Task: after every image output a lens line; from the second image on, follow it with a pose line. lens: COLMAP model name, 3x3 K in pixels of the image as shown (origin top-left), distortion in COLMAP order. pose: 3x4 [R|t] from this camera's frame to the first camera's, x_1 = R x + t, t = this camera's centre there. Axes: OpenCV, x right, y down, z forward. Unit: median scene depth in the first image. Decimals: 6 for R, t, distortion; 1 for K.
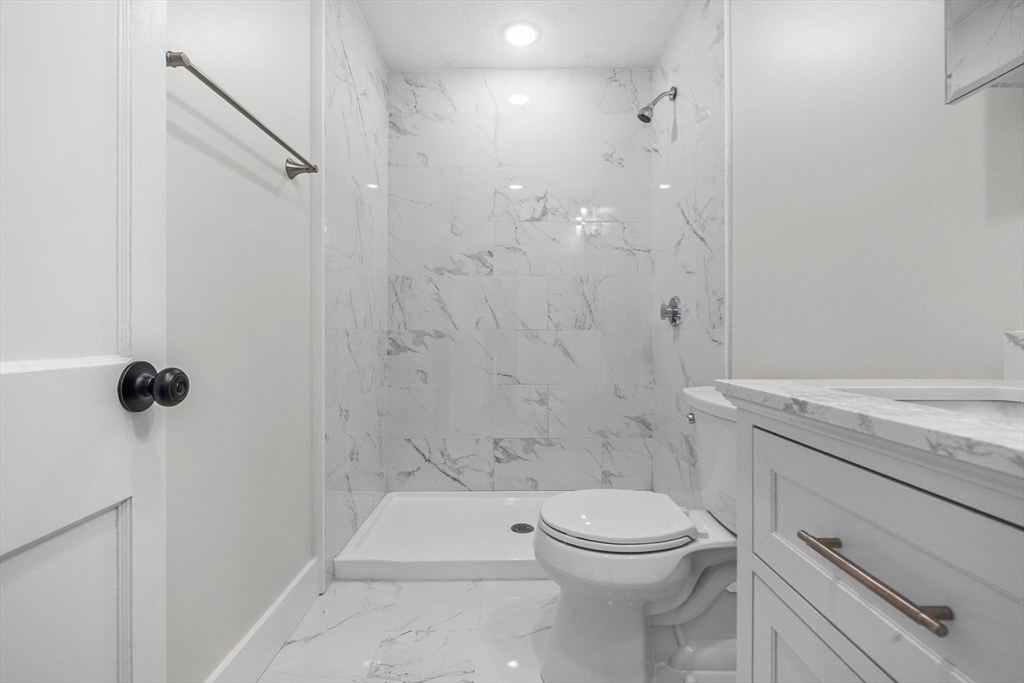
lens RADIAL K [[473.4, 0, 507.3], [0, 473.4, 335.7], [0, 0, 1]] dist [-0.004420, 0.002729]
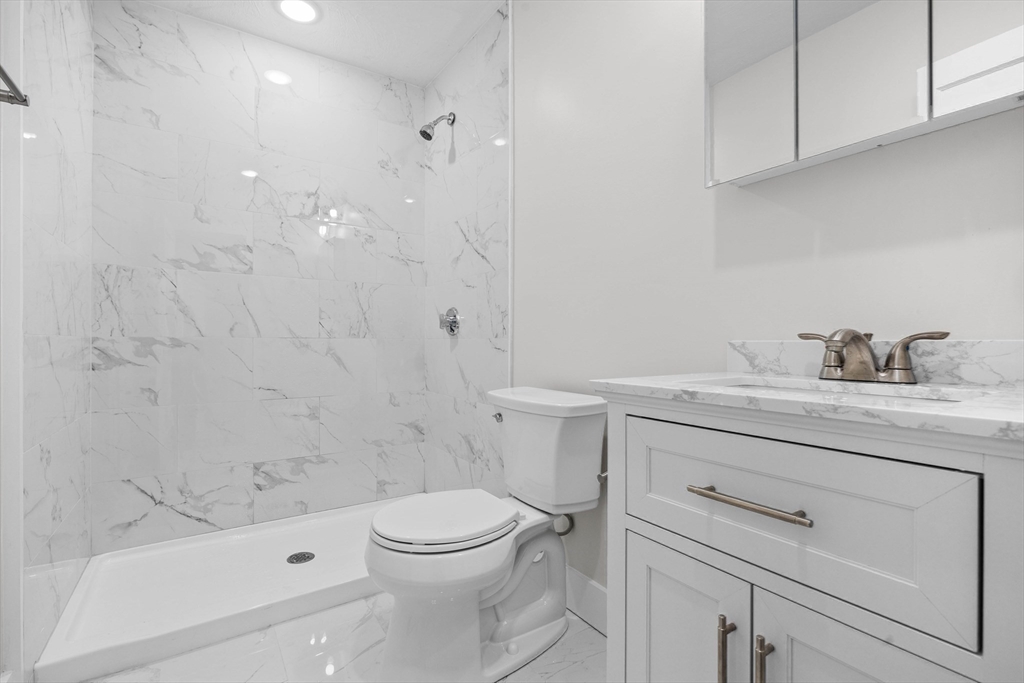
lens RADIAL K [[473.4, 0, 505.9], [0, 473.4, 344.5], [0, 0, 1]] dist [-0.004420, 0.002729]
pose [[0.836280, -0.001421, 0.548301, -0.133928], [0.000920, 0.999999, 0.001188, -0.000287], [-0.548302, -0.000489, 0.836280, 0.031634]]
